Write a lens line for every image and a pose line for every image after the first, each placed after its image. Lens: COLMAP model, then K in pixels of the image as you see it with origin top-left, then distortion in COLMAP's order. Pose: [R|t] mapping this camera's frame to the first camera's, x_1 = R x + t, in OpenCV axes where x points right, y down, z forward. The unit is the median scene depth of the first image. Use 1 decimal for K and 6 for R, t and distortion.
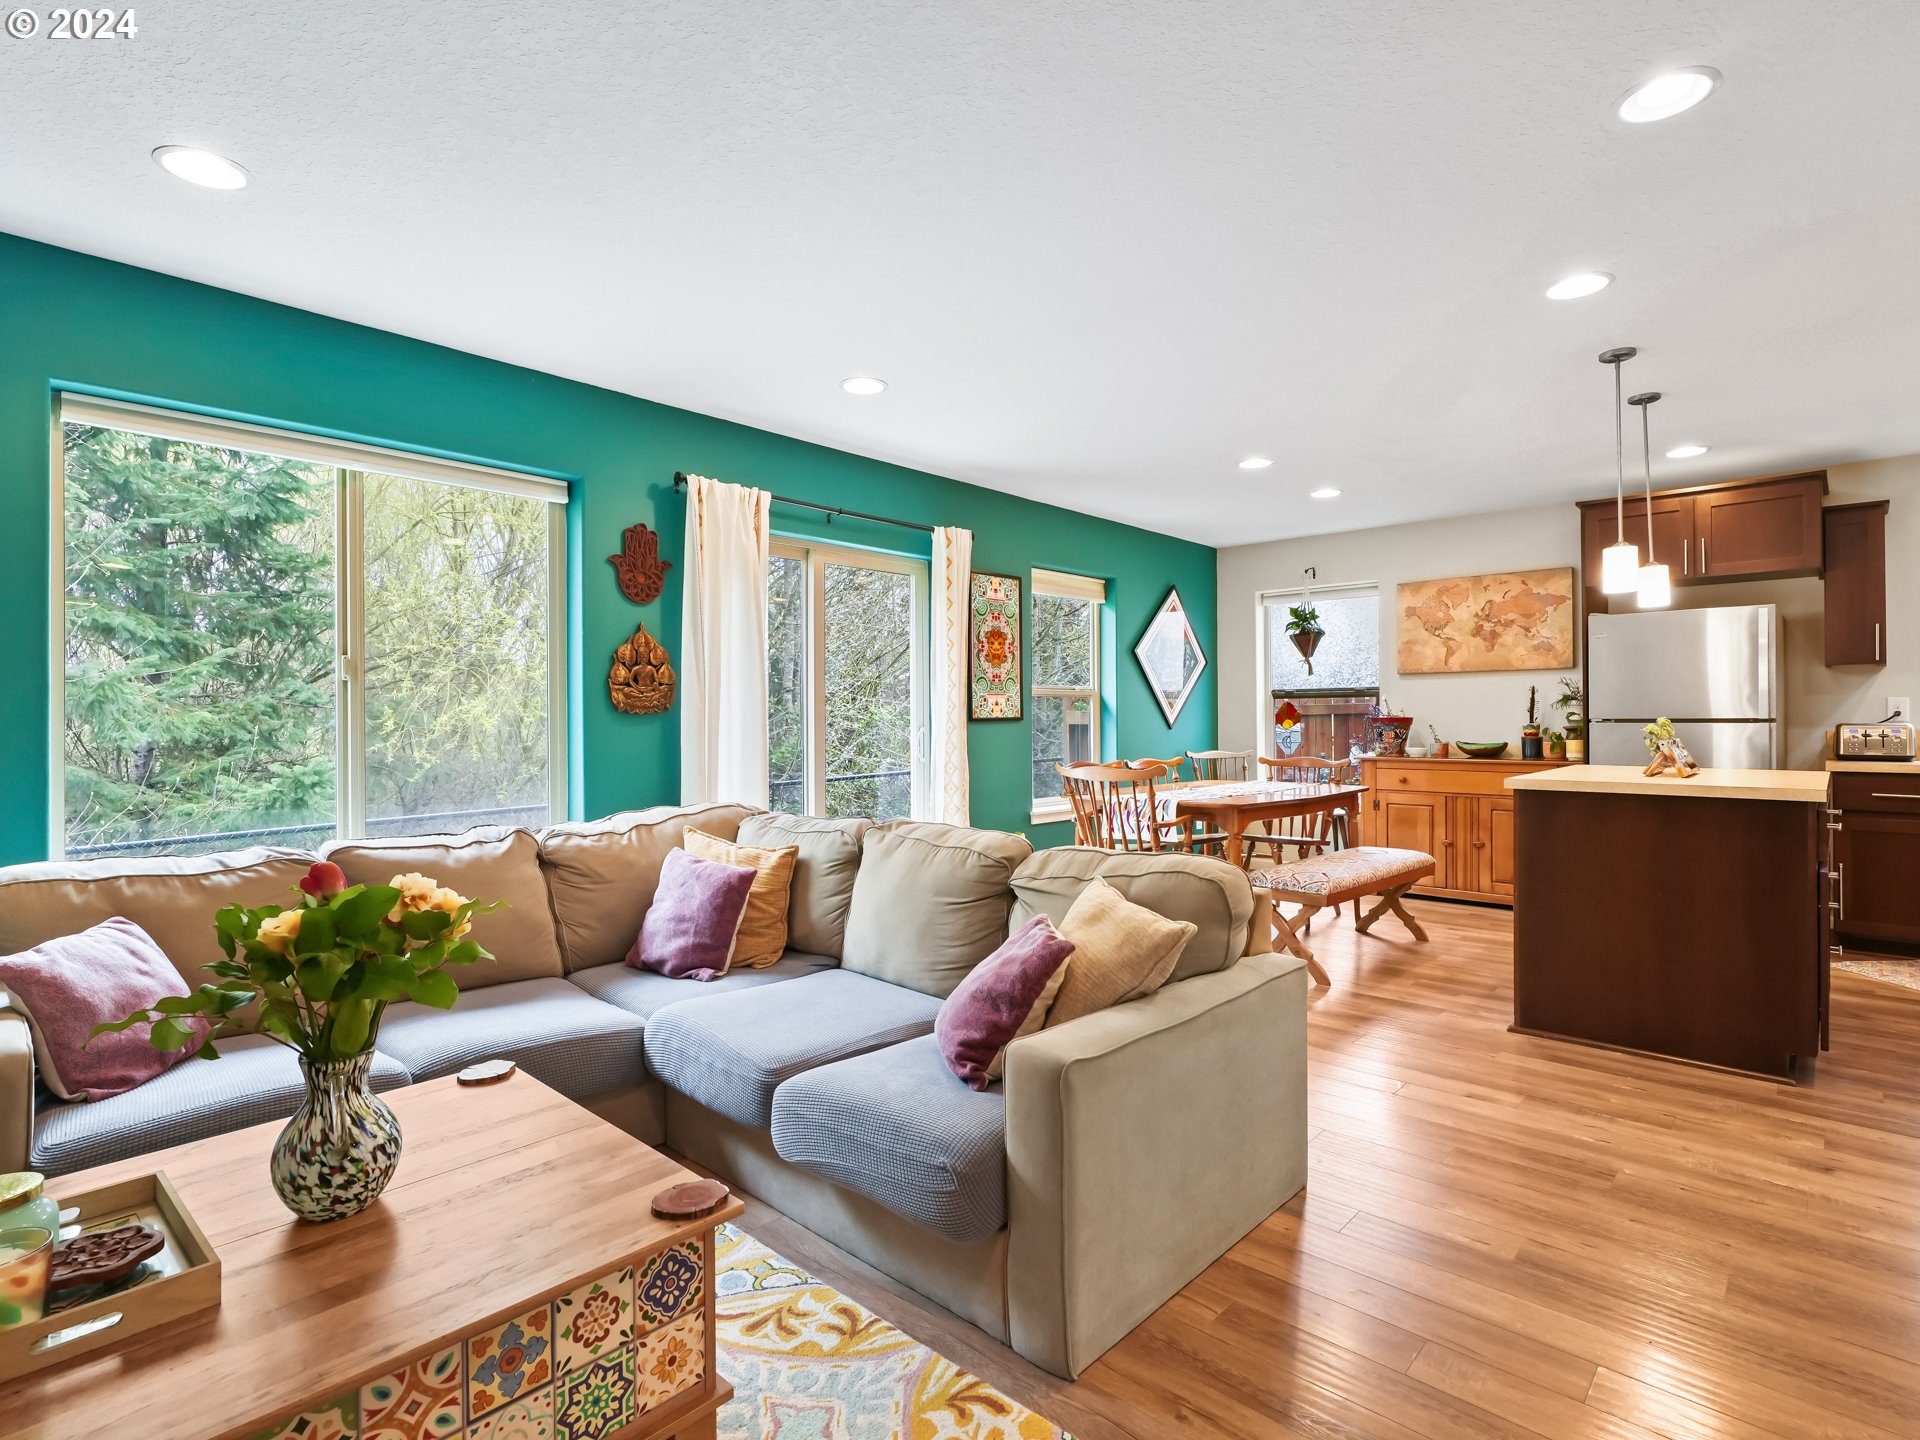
lens RADIAL K [[972.1, 0, 967.9], [0, 972.1, 713.8], [0, 0, 1]] dist [-0.021693, -0.000932]
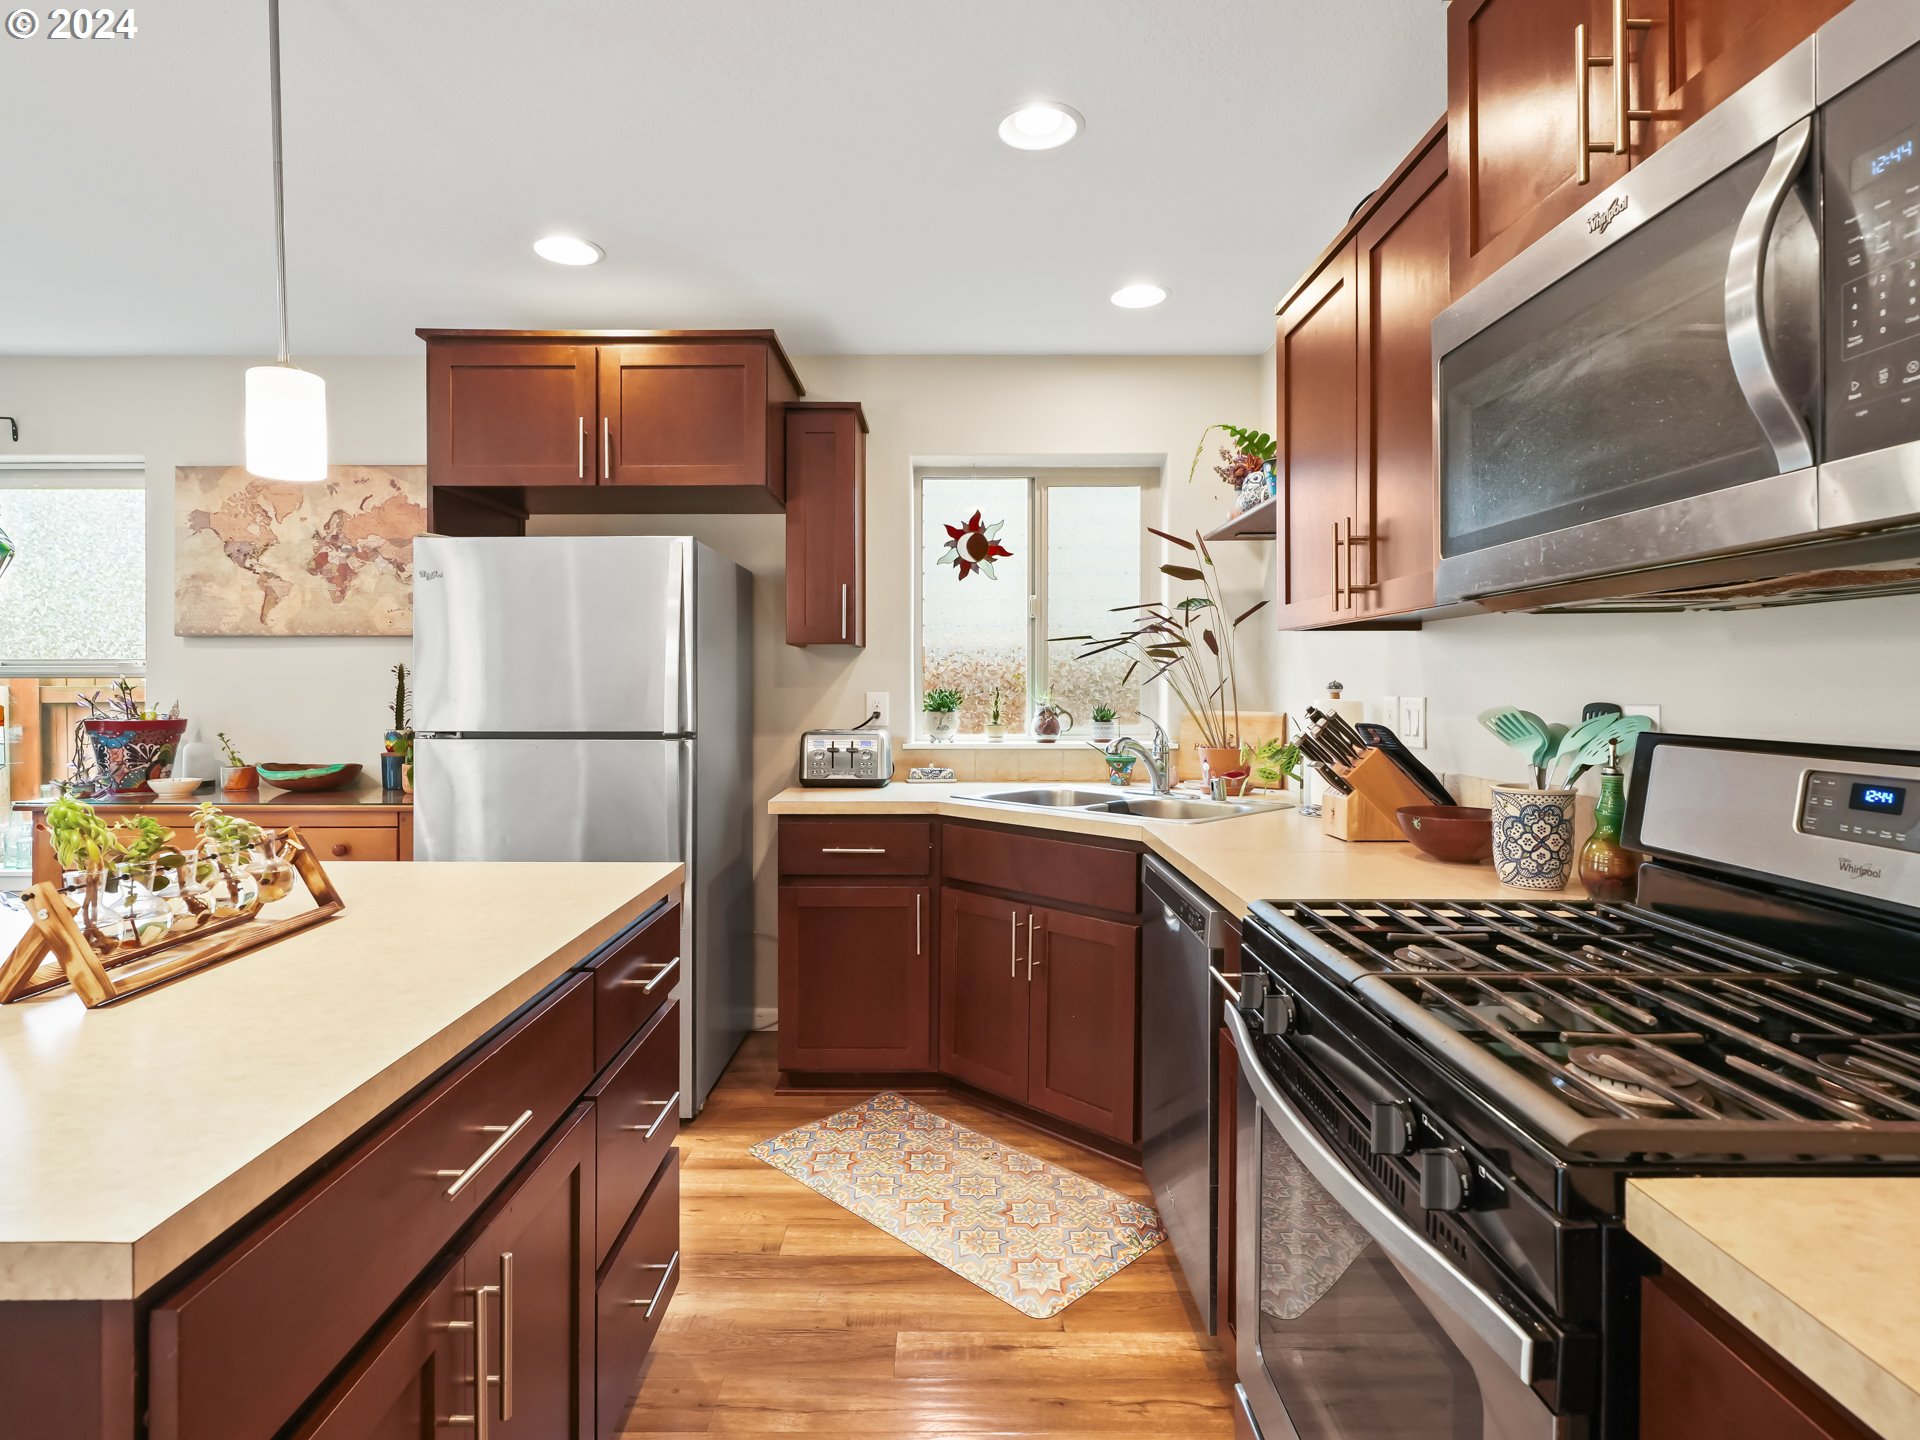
lens RADIAL K [[972.1, 0, 961.5], [0, 972.1, 702.9], [0, 0, 1]] dist [-0.021693, -0.000932]
pose [[0.730767, -0.007594, 0.682585, 0.426923], [-0.008037, 0.999773, 0.019728, -0.019619], [-0.682580, -0.019903, 0.730540, 0.344659]]
